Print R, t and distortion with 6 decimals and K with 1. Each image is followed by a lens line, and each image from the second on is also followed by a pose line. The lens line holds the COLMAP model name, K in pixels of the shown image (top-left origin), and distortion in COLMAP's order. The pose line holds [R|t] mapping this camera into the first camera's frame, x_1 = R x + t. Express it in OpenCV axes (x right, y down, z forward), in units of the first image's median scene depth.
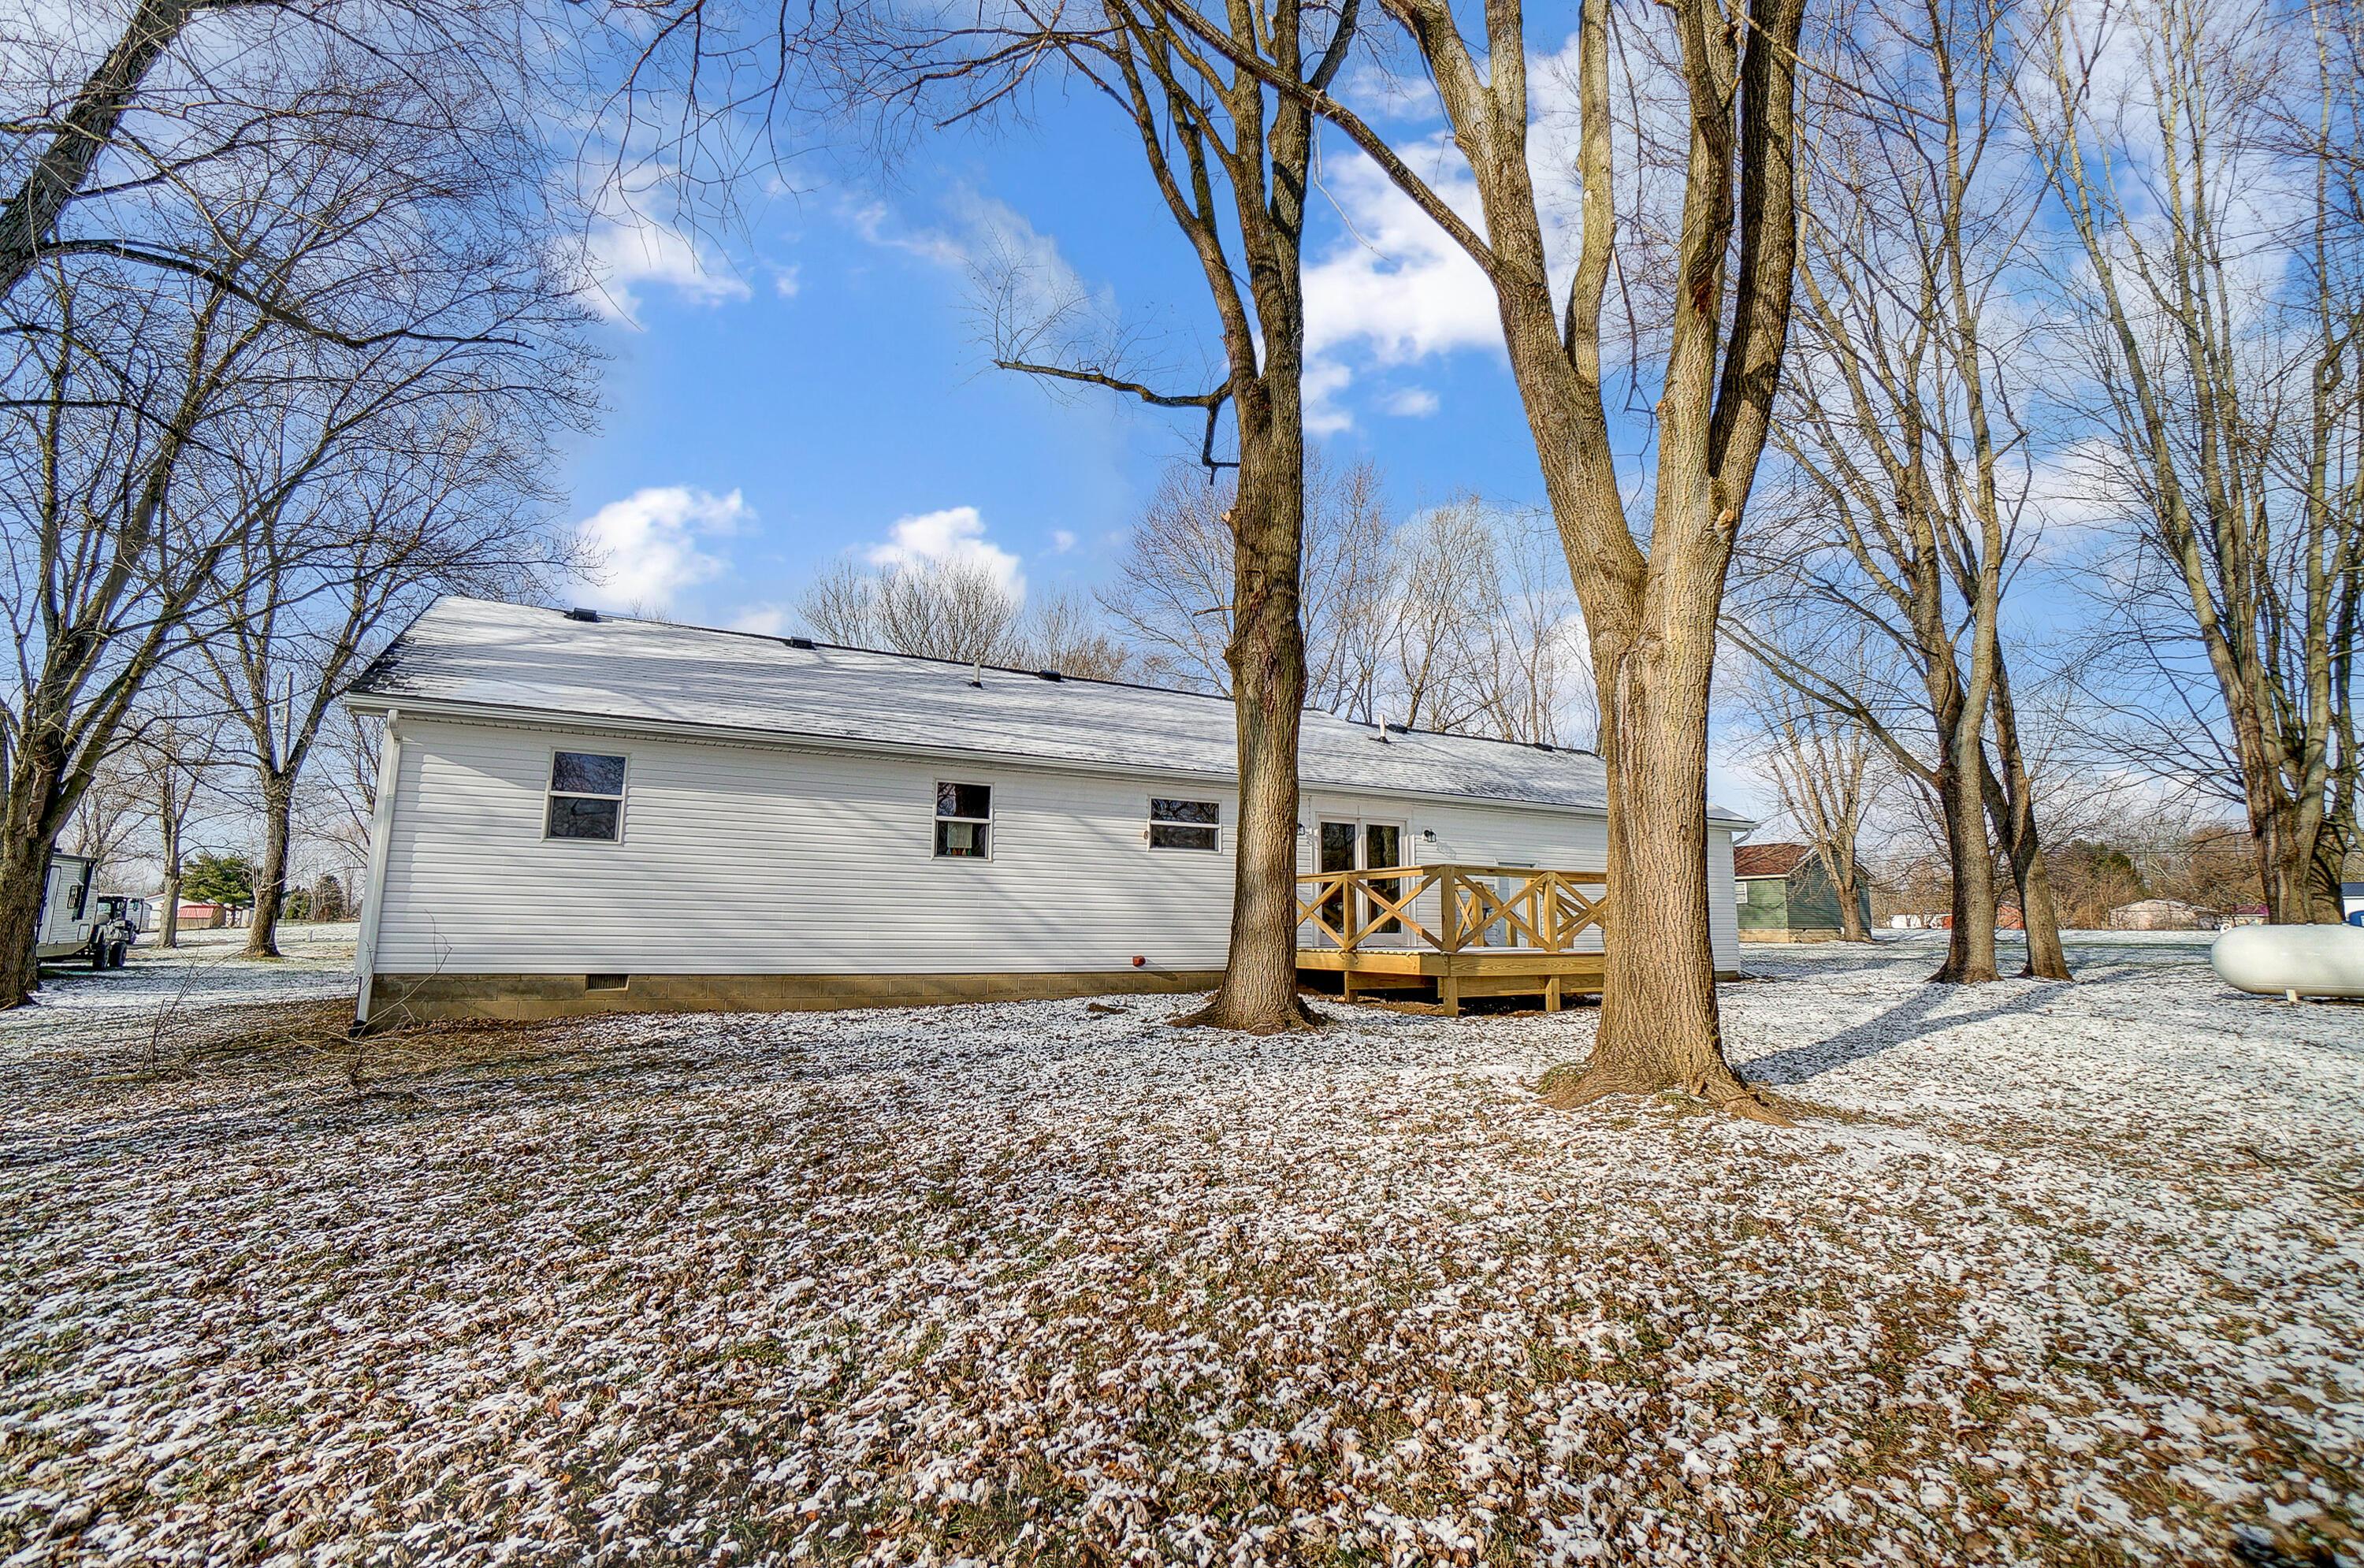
lens RADIAL K [[1048.7, 0, 1178.1], [0, 1048.7, 768.2], [0, 0, 1]] dist [-0.090976, 0.039723]
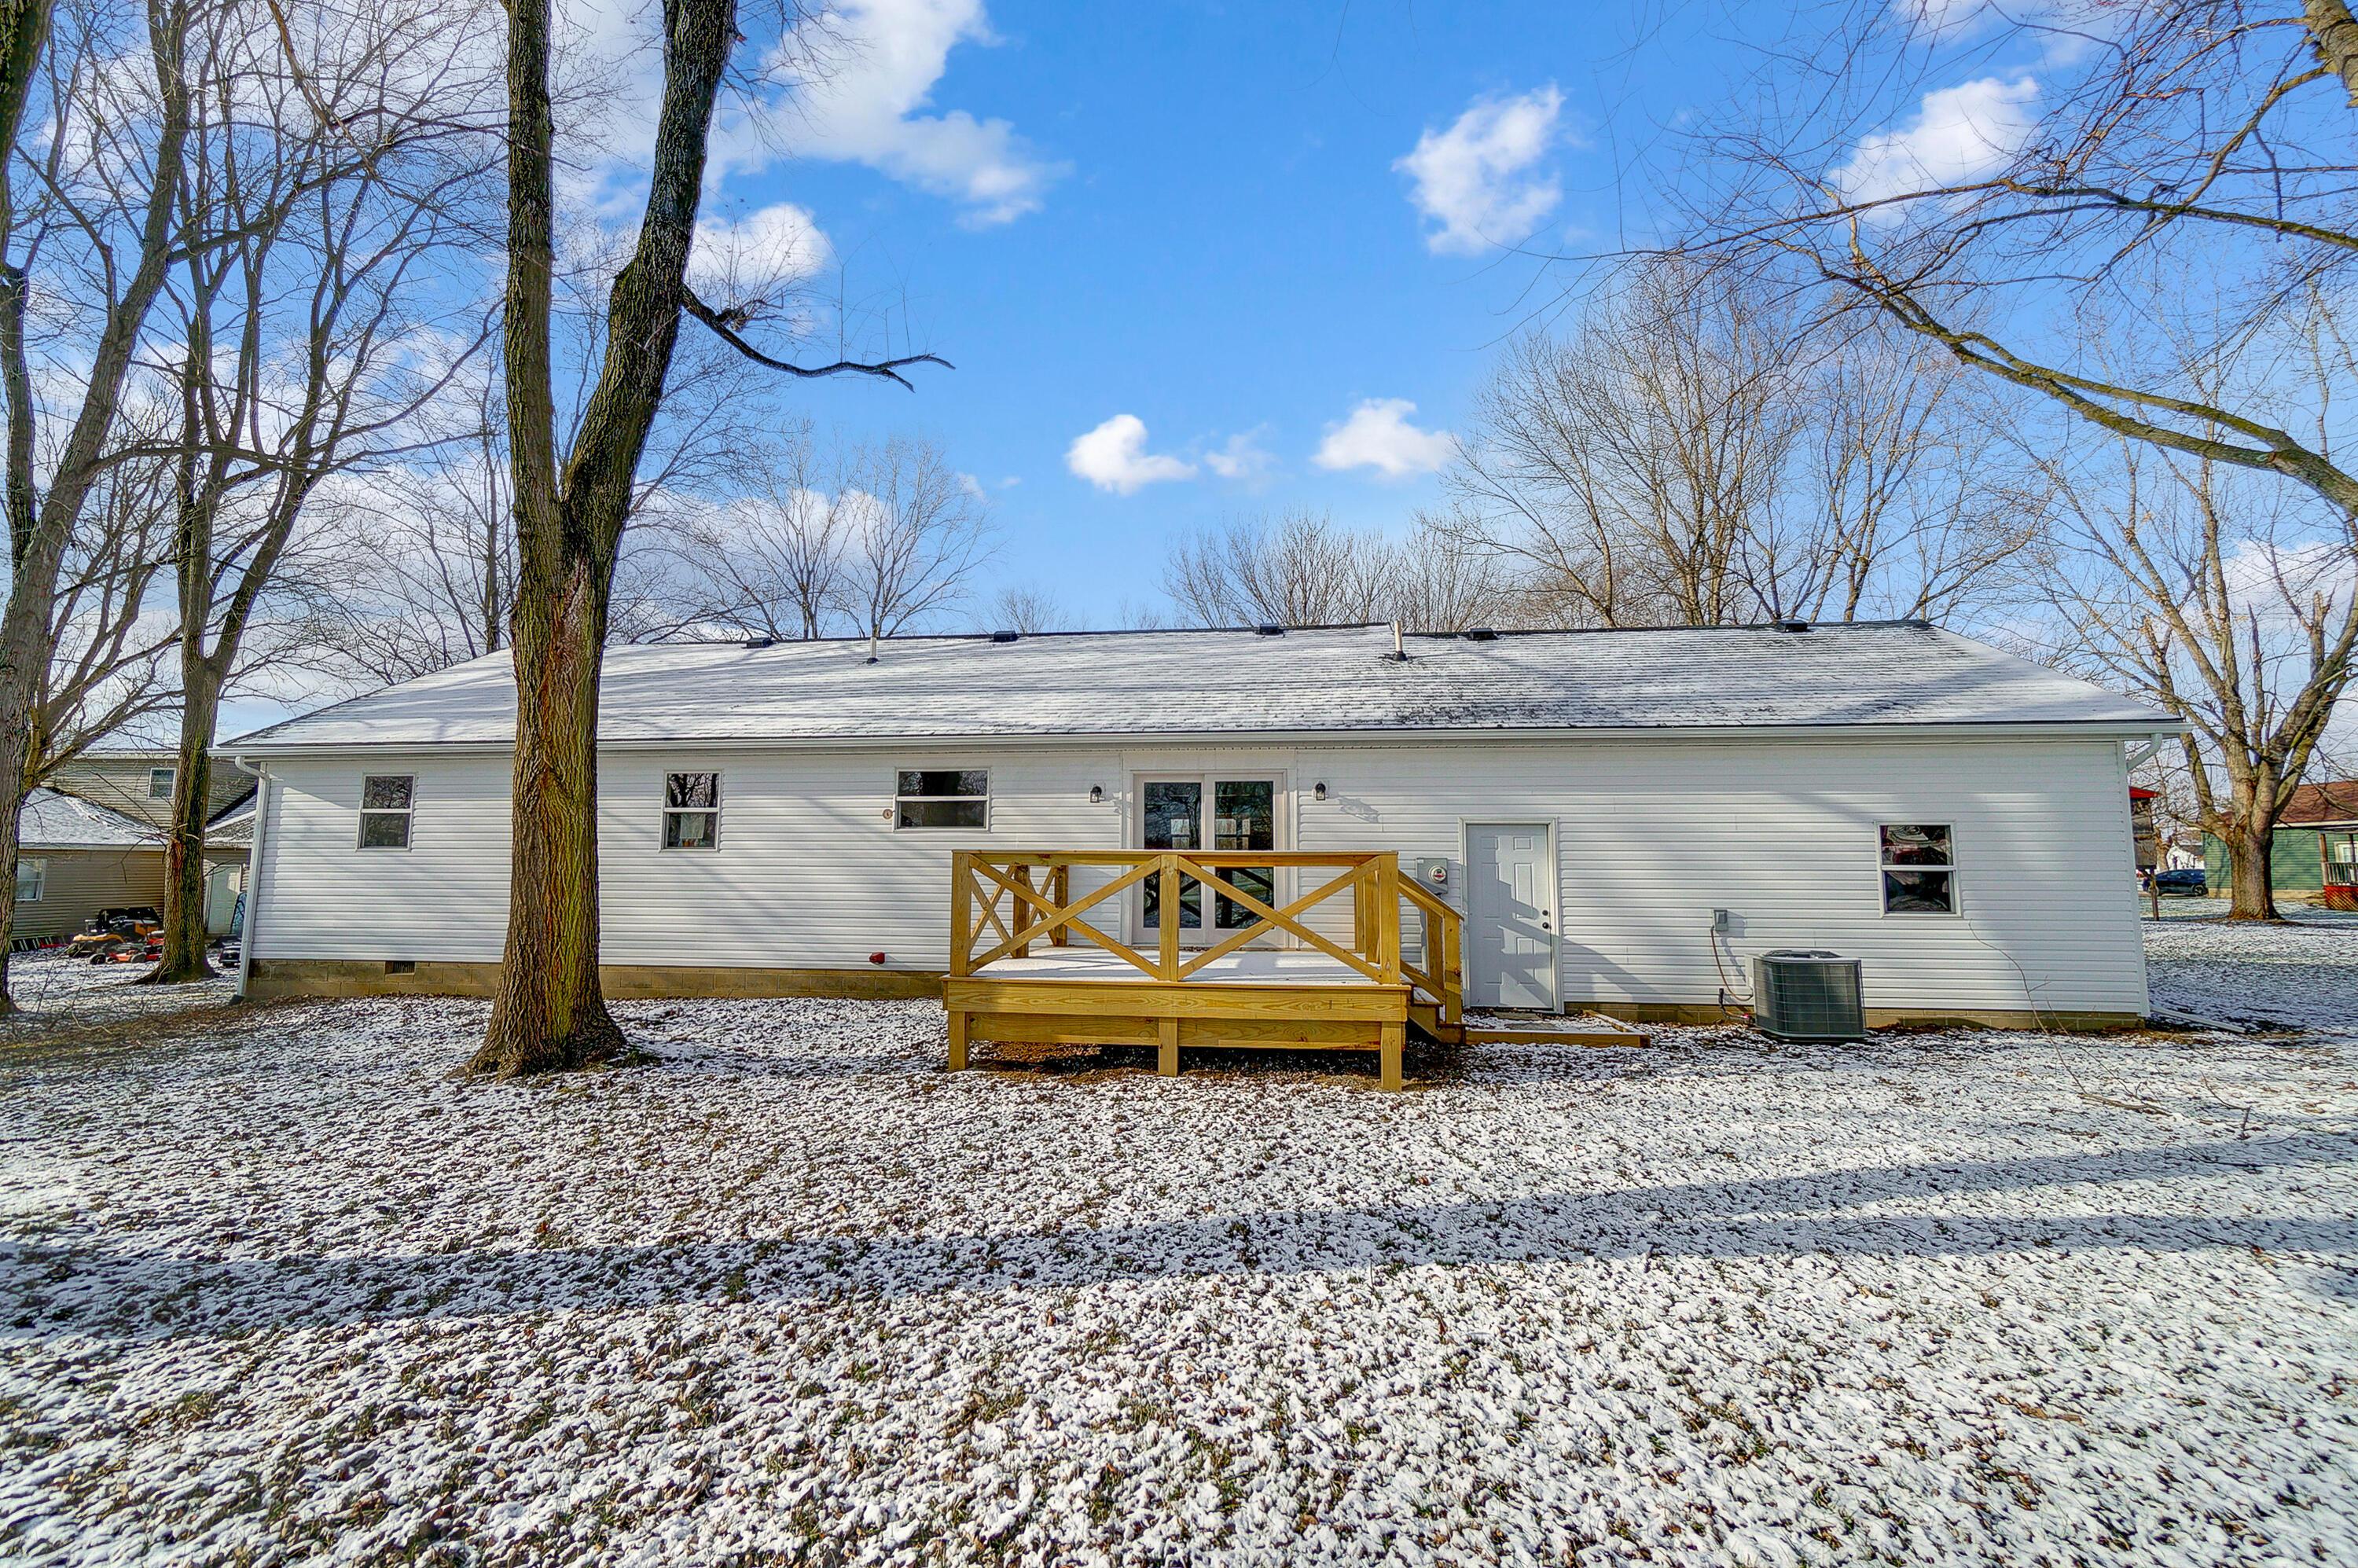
lens RADIAL K [[1046.1, 0, 1175.2], [0, 1046.1, 768.3], [0, 0, 1]] dist [-0.090976, 0.039723]
pose [[0.813301, -0.072492, -0.577310, 0.700930], [0.092600, 0.995689, 0.005426, 0.046776], [0.574427, -0.057872, 0.816507, 0.479469]]
